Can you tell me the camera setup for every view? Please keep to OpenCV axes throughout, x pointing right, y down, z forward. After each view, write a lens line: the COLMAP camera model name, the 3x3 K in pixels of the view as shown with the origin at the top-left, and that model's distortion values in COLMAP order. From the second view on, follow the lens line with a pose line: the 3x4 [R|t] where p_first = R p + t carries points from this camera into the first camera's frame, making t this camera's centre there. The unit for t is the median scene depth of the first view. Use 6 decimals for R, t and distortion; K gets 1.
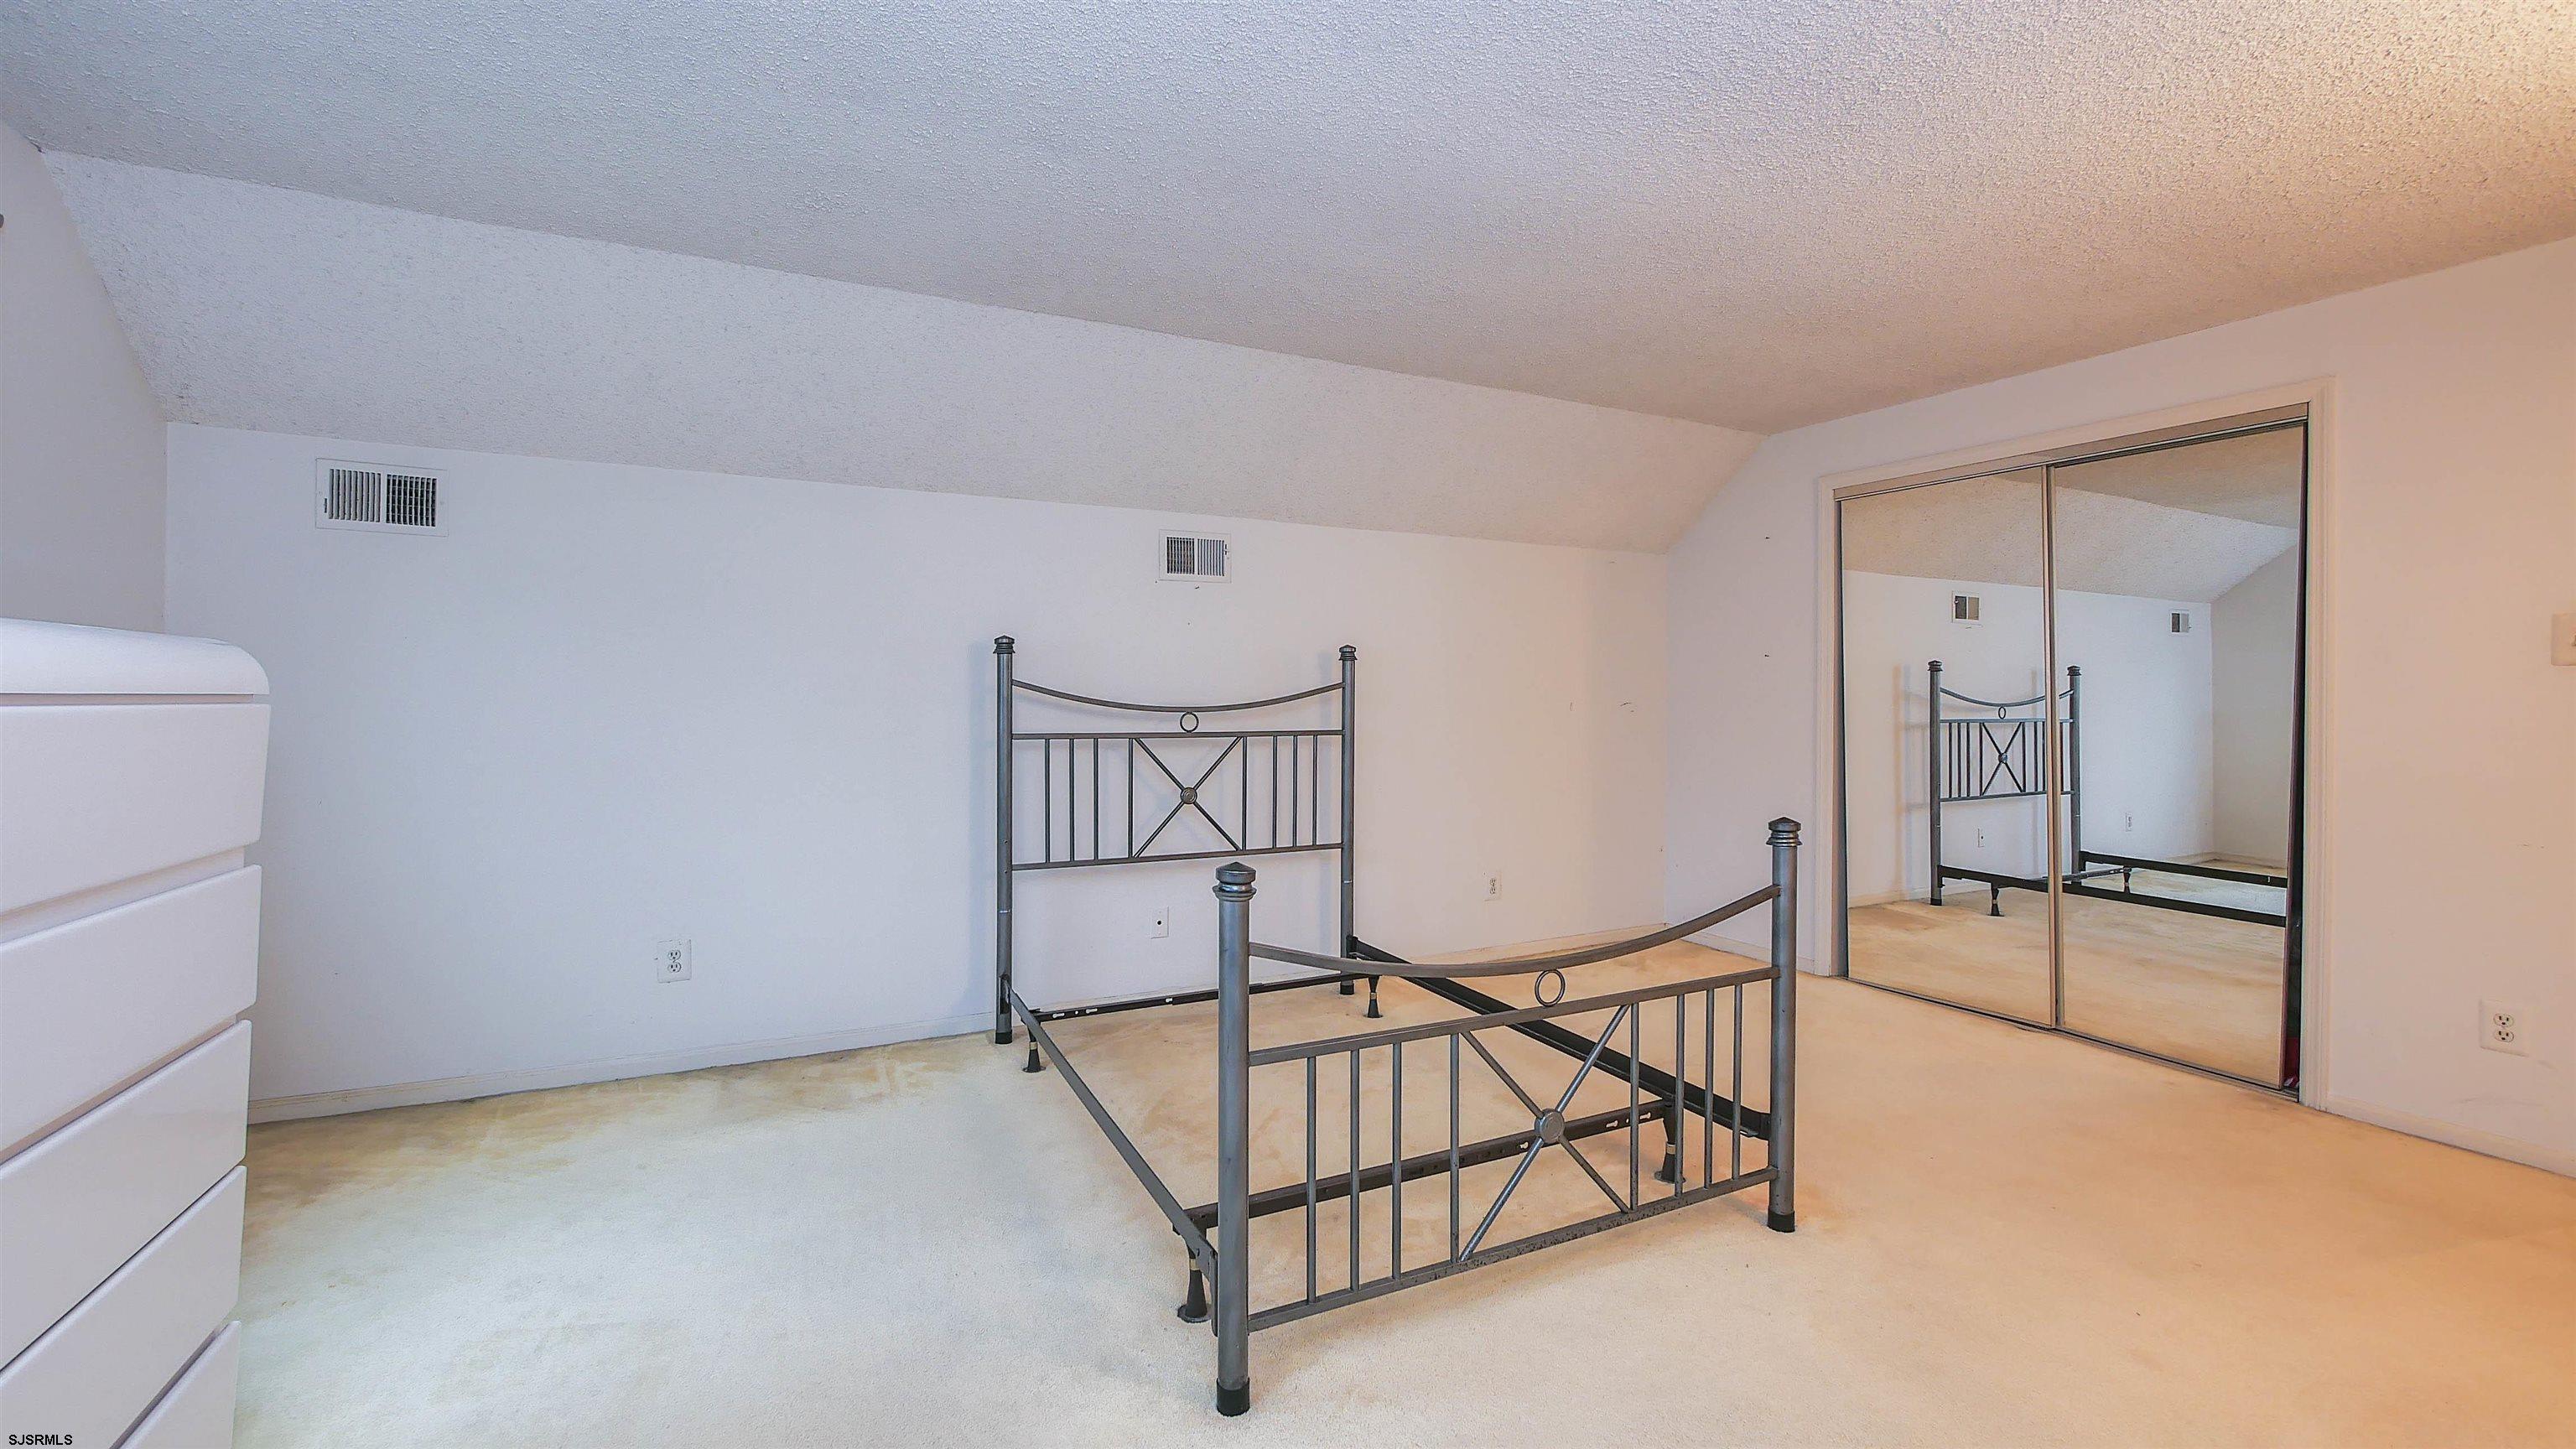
lens RADIAL K [[1053.6, 0, 1282.1], [0, 1053.6, 714.0], [0, 0, 1]] dist [-0.006078, 0.001651]
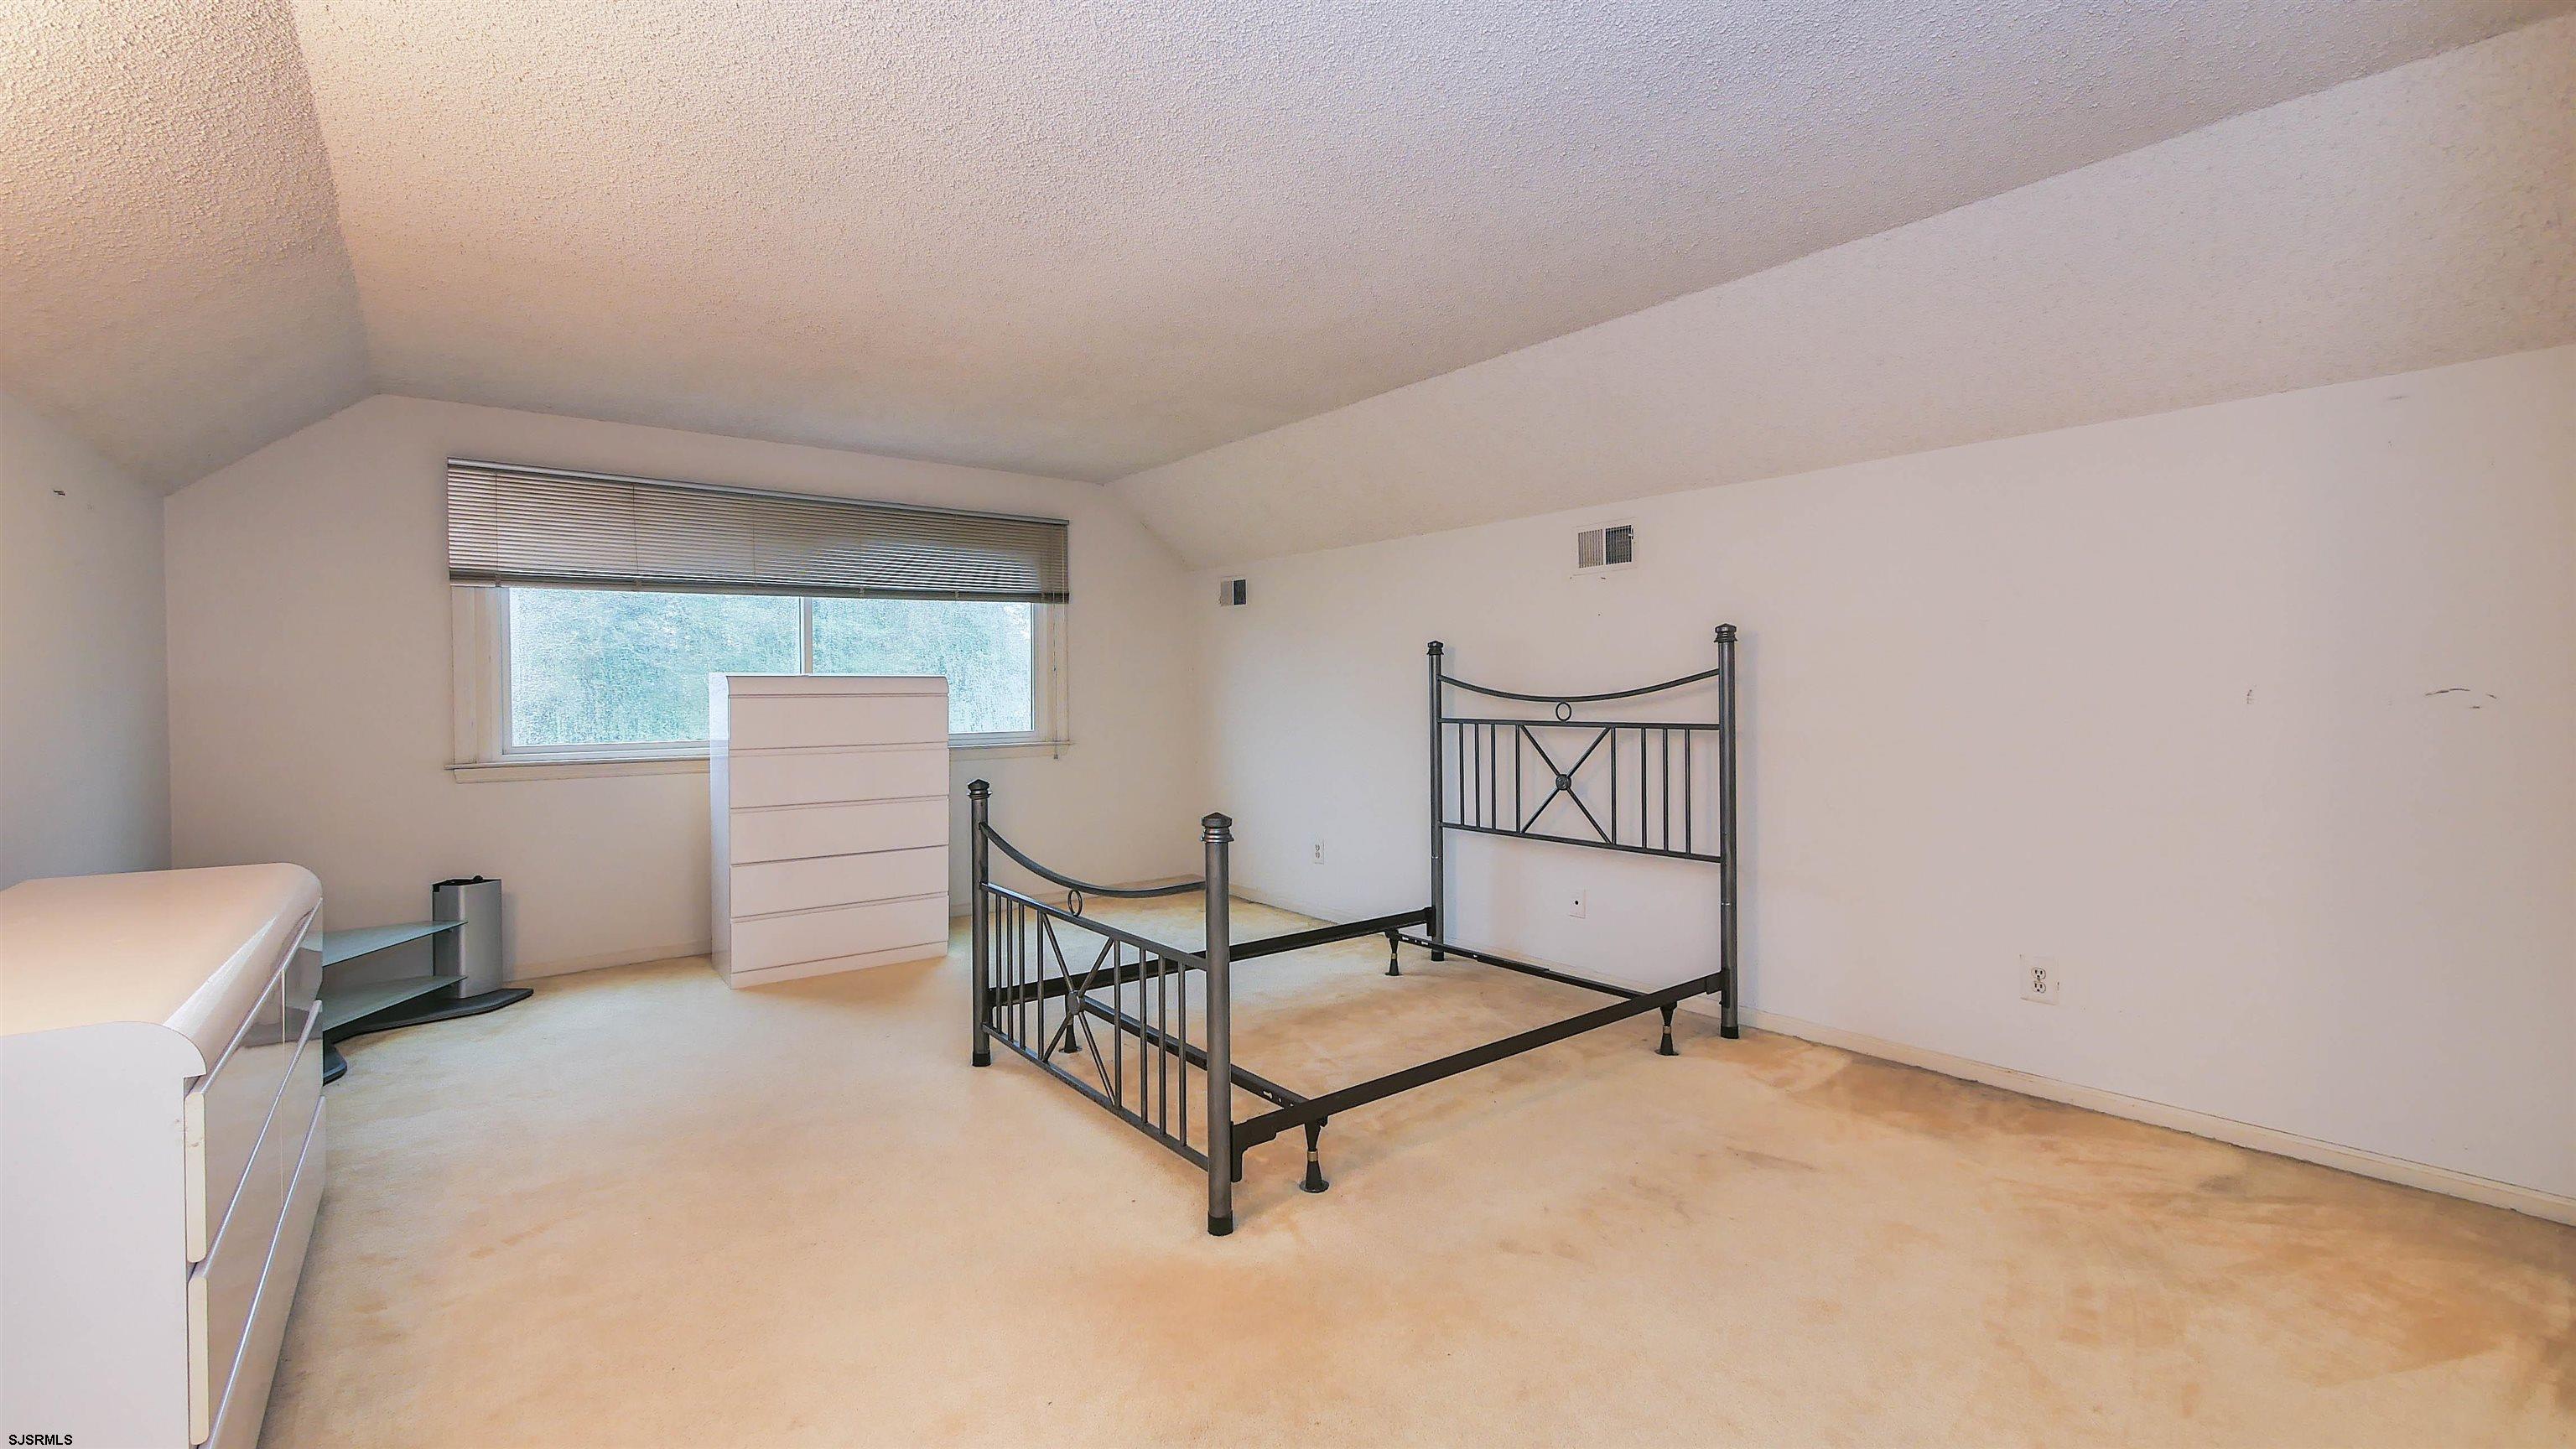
lens RADIAL K [[1053.6, 0, 1276.0], [0, 1053.6, 706.0], [0, 0, 1]] dist [-0.006078, 0.001651]
pose [[0.211461, 0.010910, -0.977325, 0.868184], [-0.004050, 0.999939, 0.010286, -0.007334], [0.977378, 0.001783, 0.211493, 0.503419]]
